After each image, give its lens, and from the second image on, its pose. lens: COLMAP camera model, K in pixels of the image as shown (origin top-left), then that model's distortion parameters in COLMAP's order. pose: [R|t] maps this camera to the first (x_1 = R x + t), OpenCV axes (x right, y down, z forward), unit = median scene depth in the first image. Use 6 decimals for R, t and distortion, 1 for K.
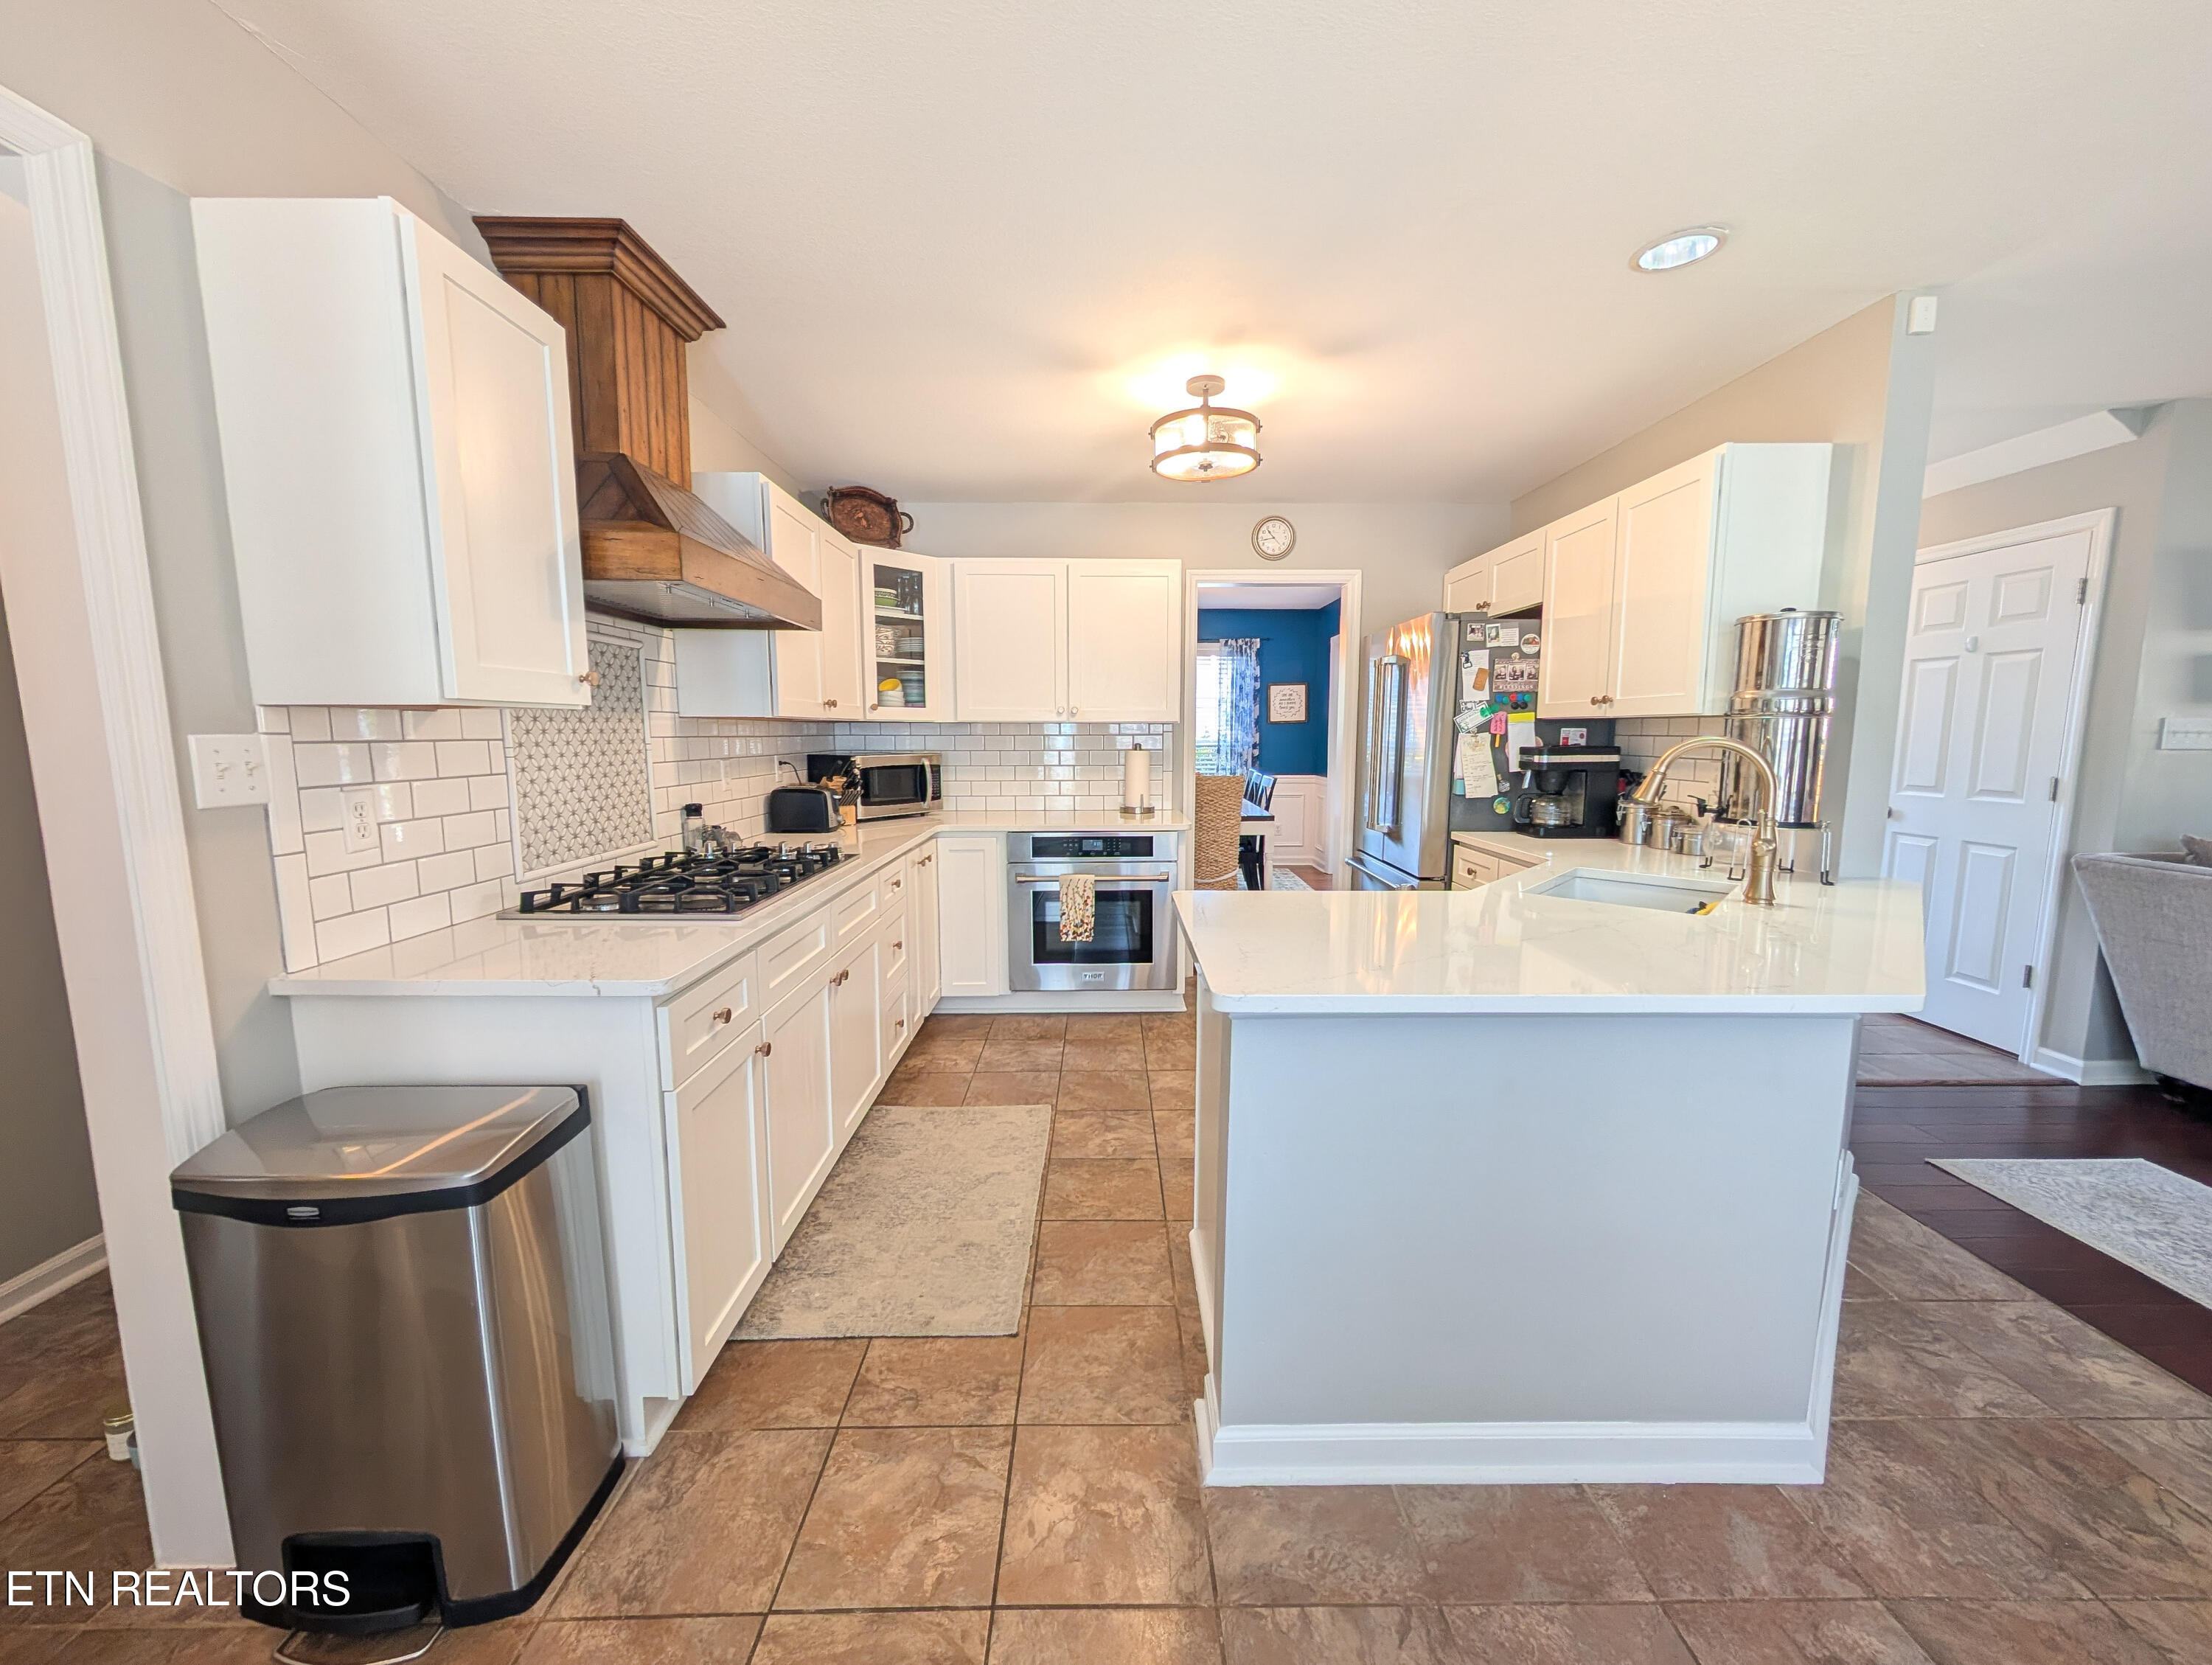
lens RADIAL K [[842.6, 0, 1113.6], [0, 842.6, 832.7], [0, 0, 1]] dist [-0.000370, 0.000147]
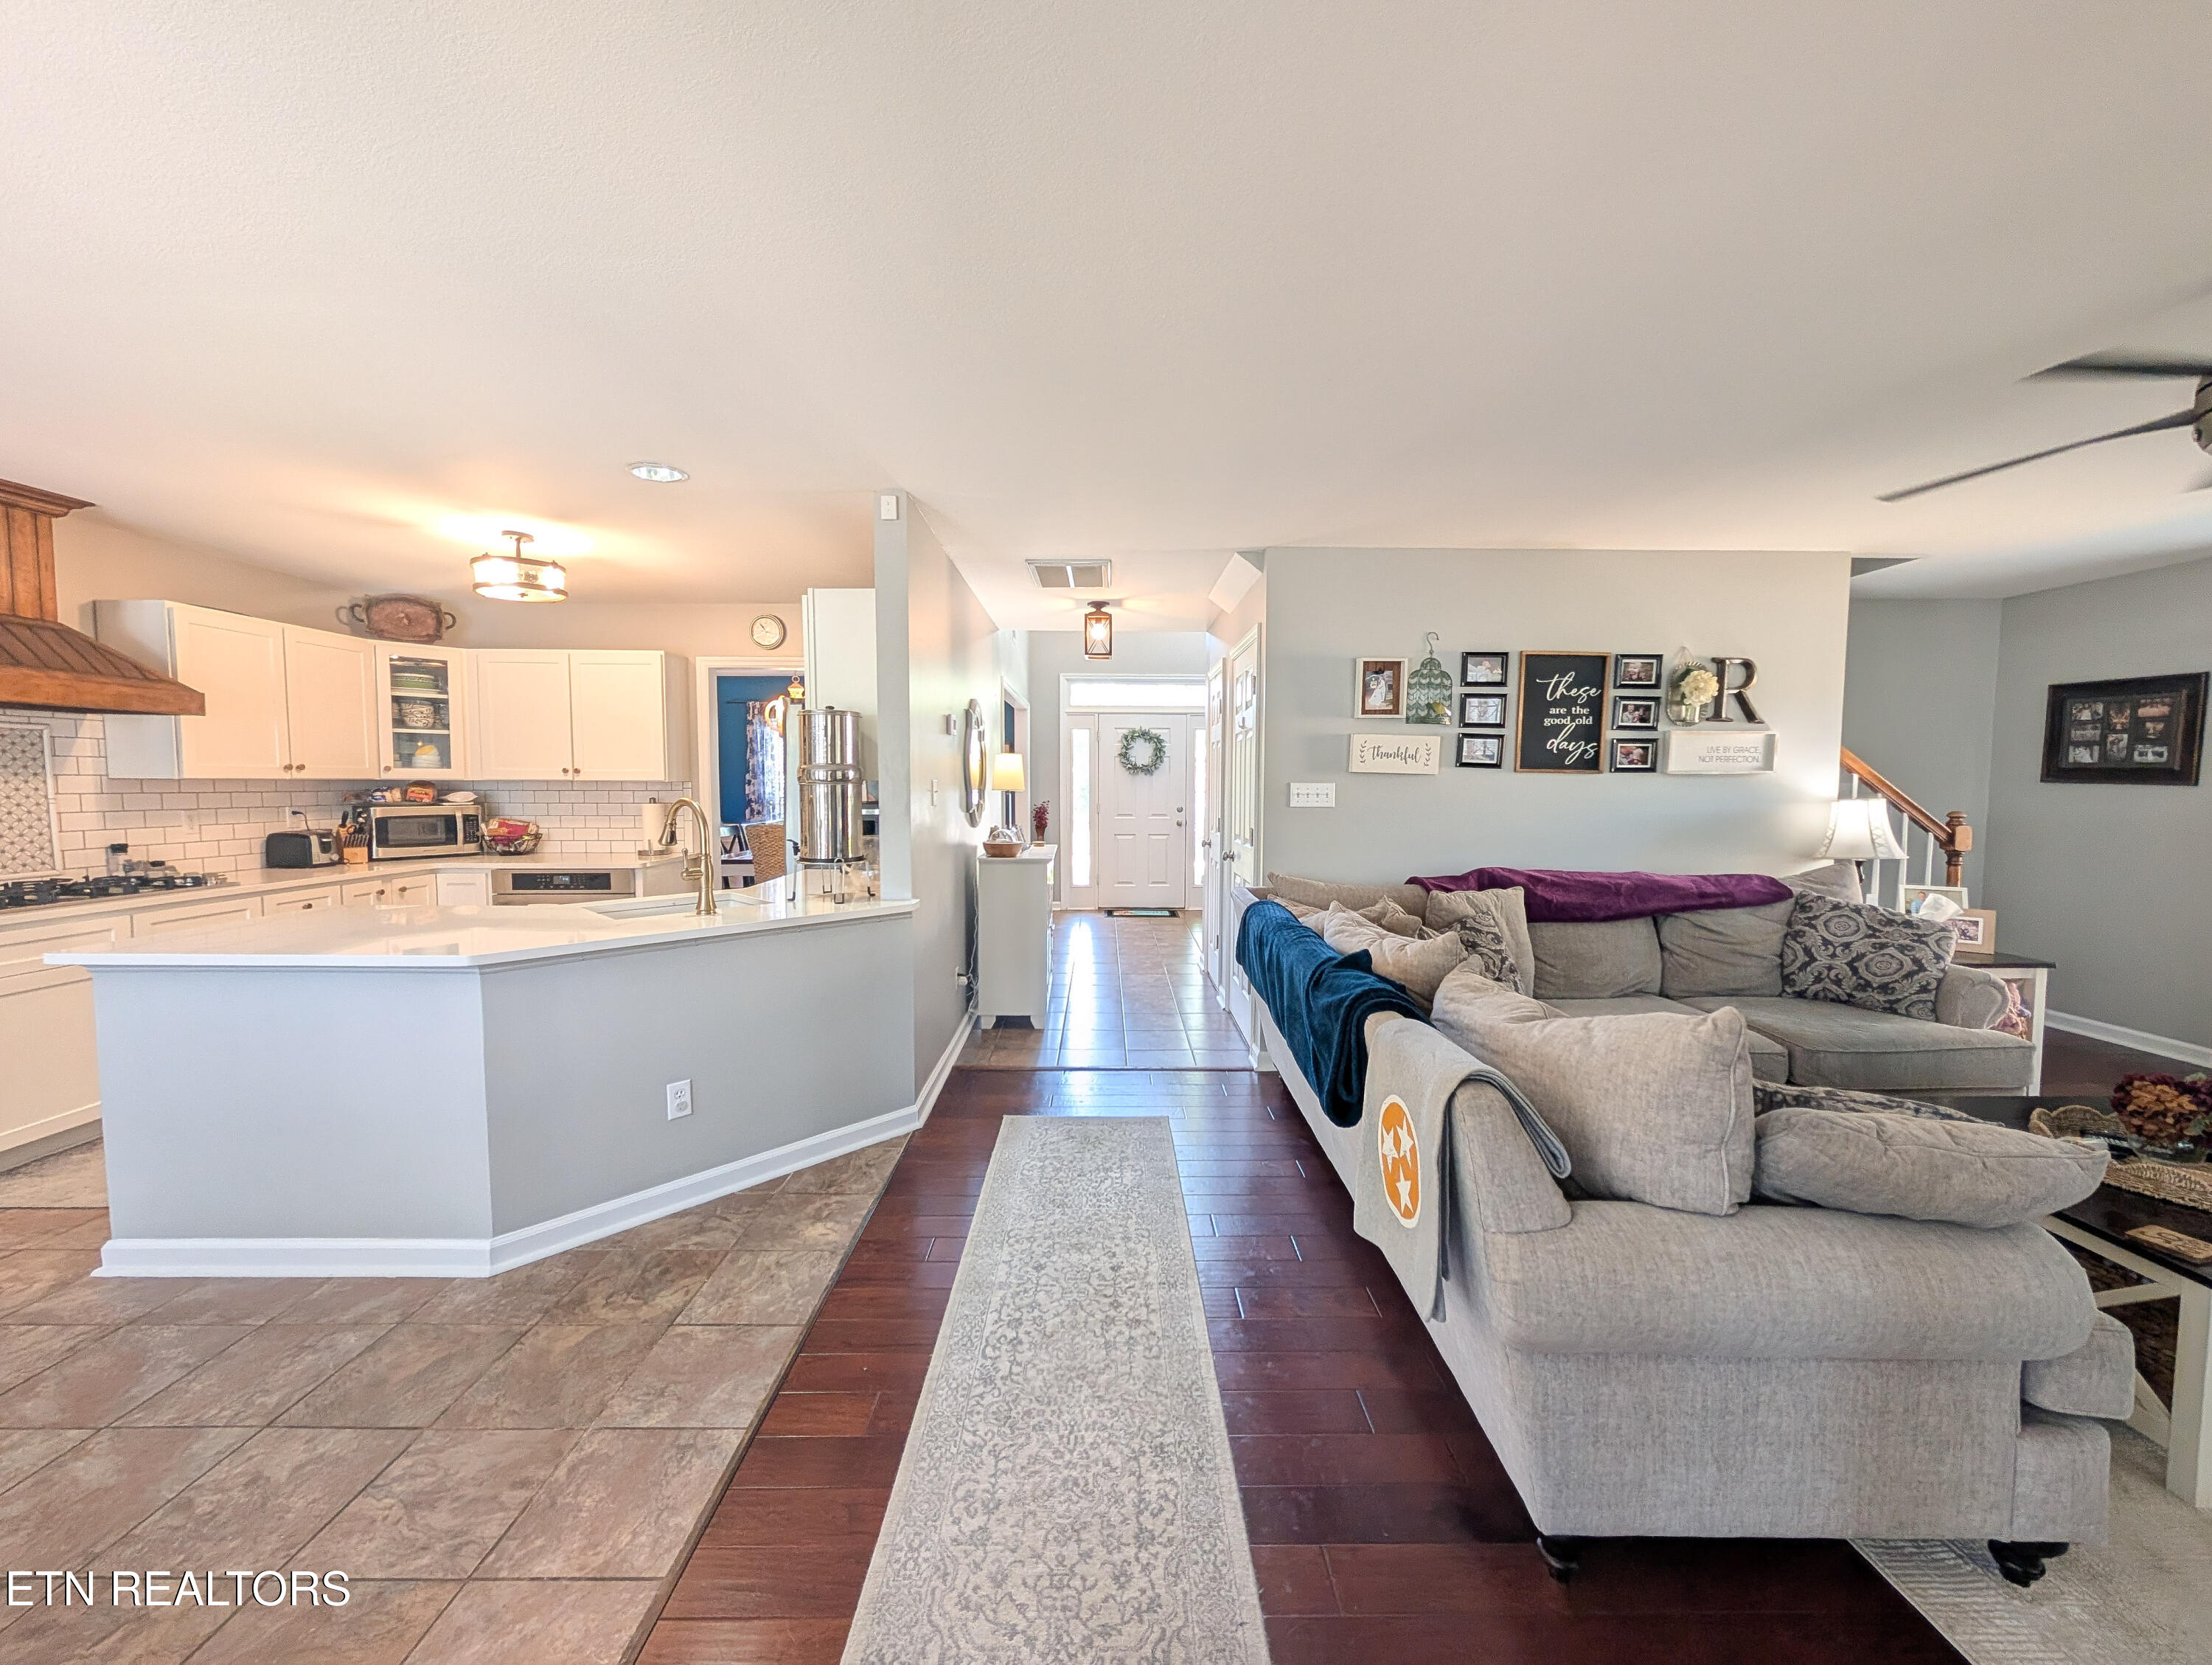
lens RADIAL K [[842.6, 0, 1114.7], [0, 842.6, 832.0], [0, 0, 1]] dist [-0.000370, 0.000147]
pose [[0.999992, 0.003863, 0.000575, 1.193868], [-0.003822, 0.998231, -0.059332, 0.022471], [-0.000803, 0.059329, 0.998238, -0.363240]]
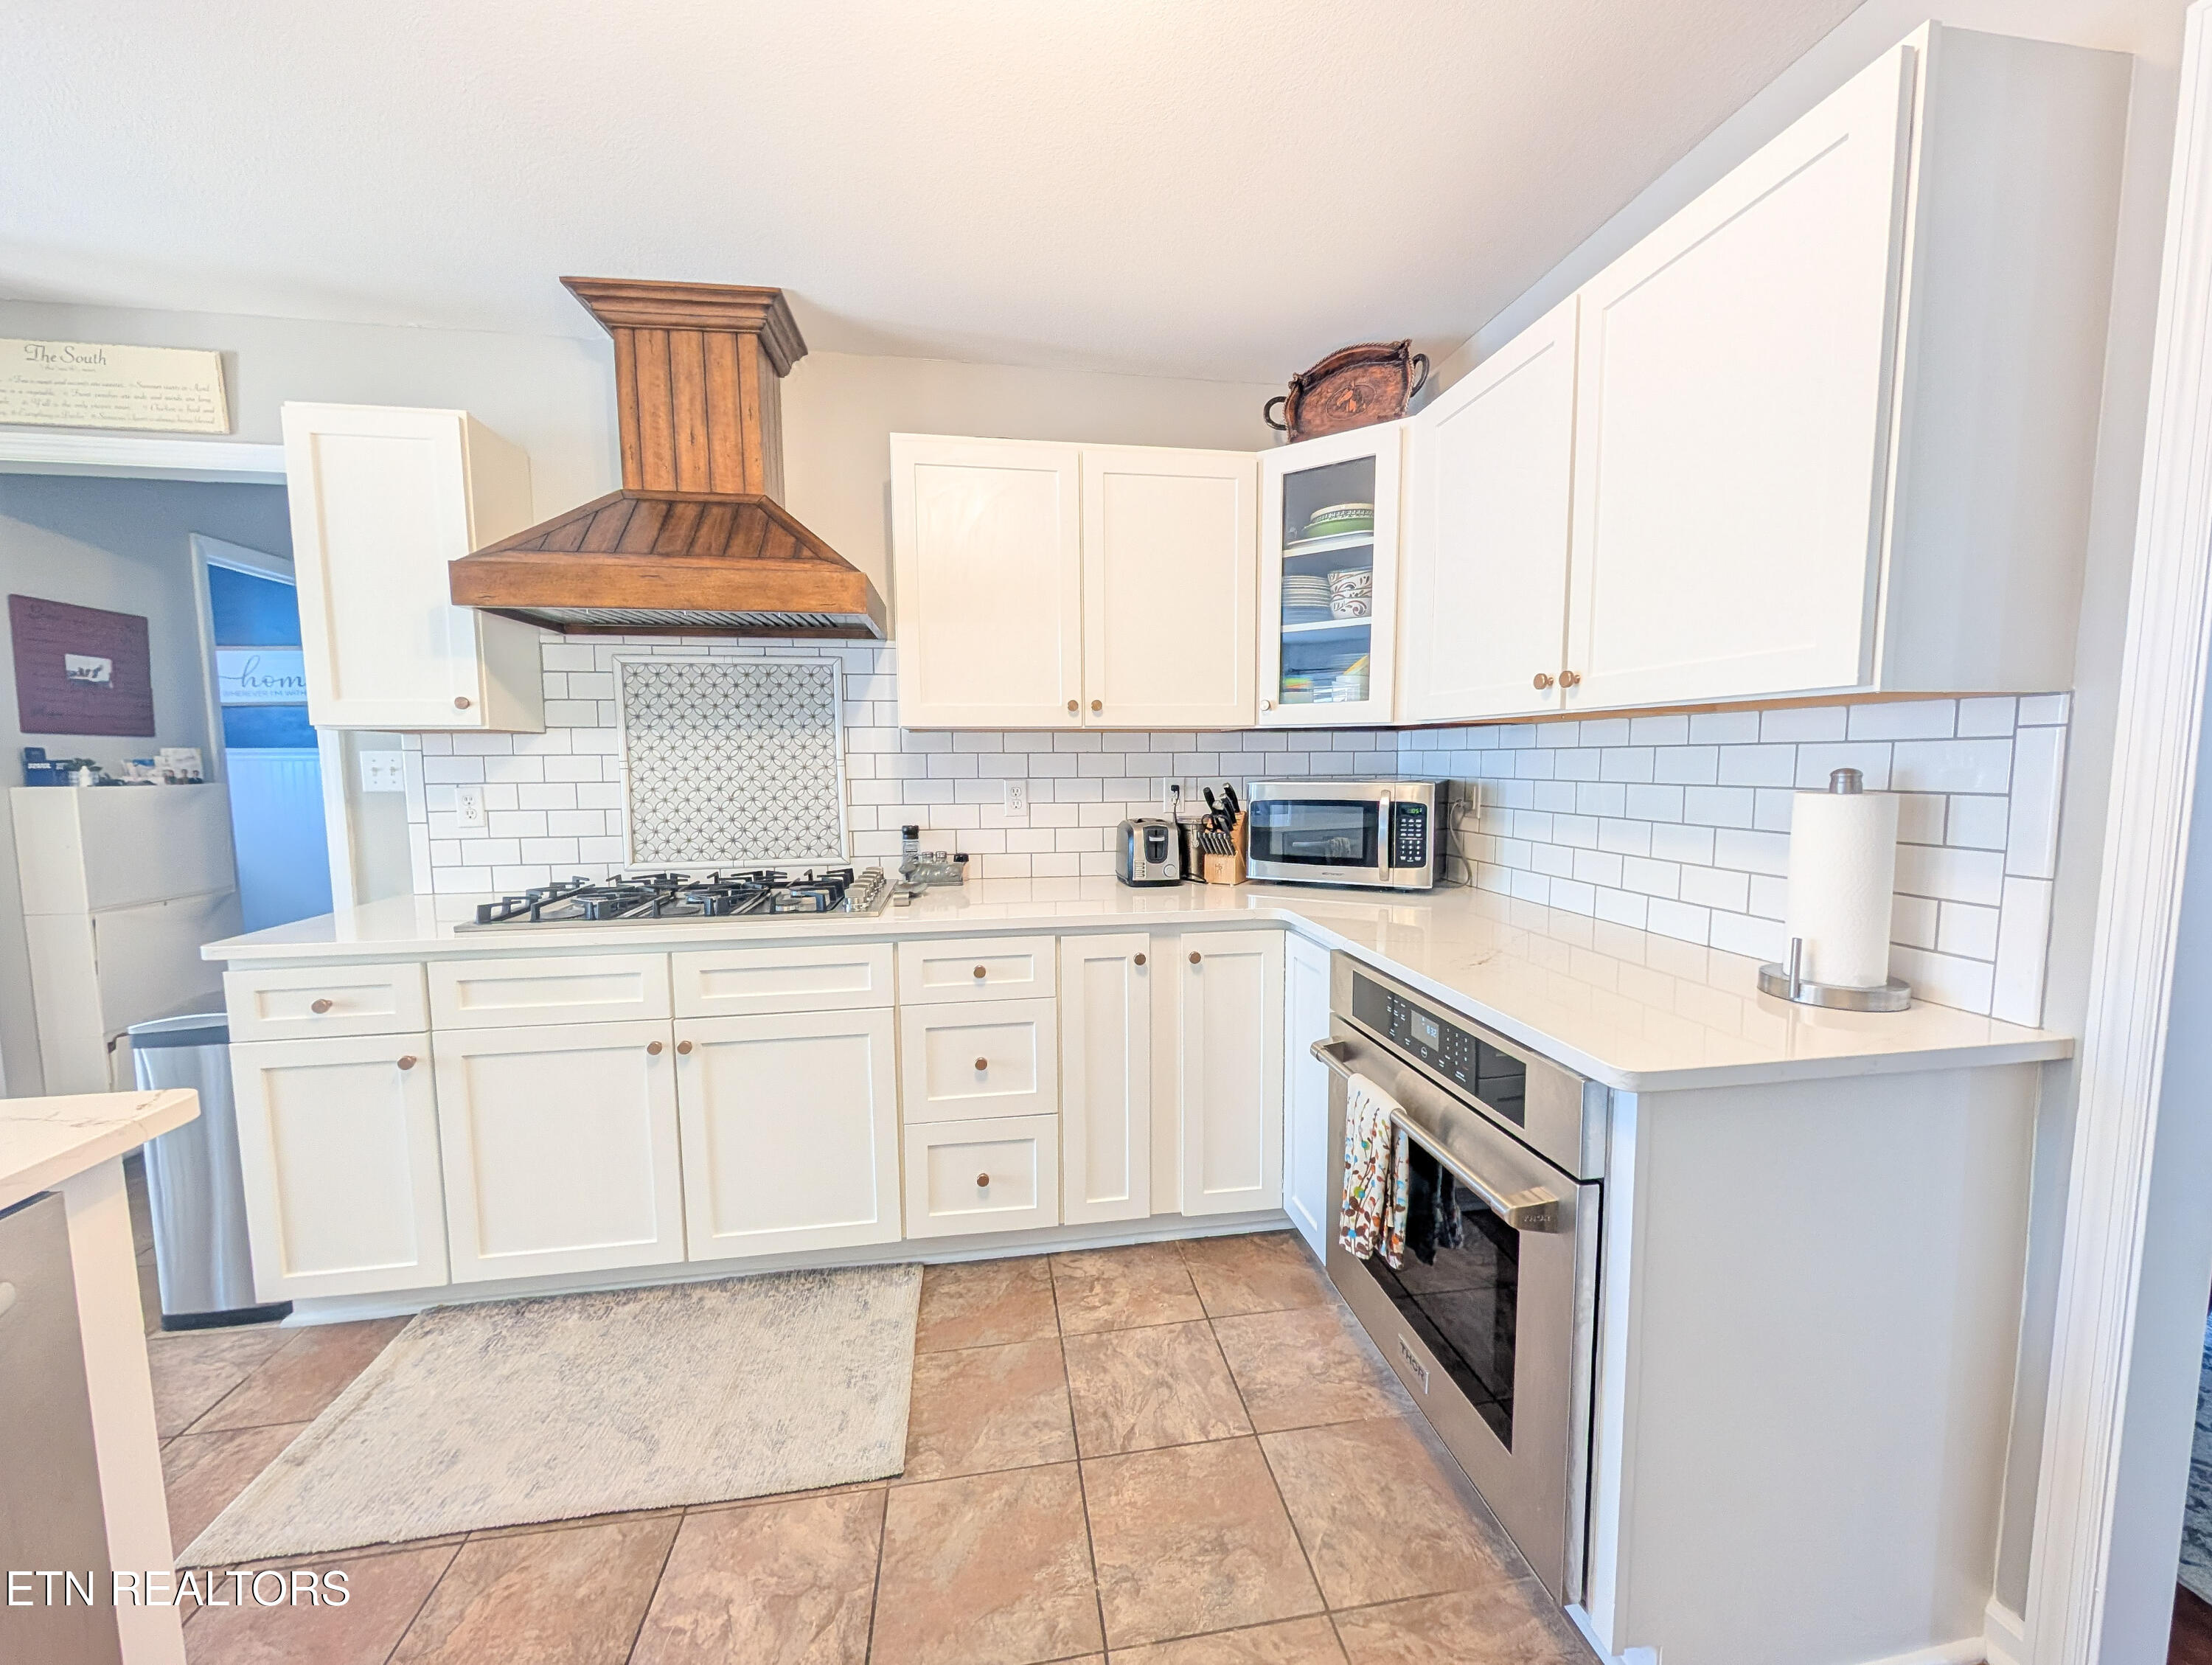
lens RADIAL K [[842.6, 0, 1111.6], [0, 842.6, 832.4], [0, 0, 1]] dist [-0.000370, 0.000147]
pose [[0.147441, 0.085309, -0.985385, 0.491762], [-0.112295, 0.991275, 0.069016, -0.128902], [0.982675, 0.100478, 0.155734, 1.202107]]
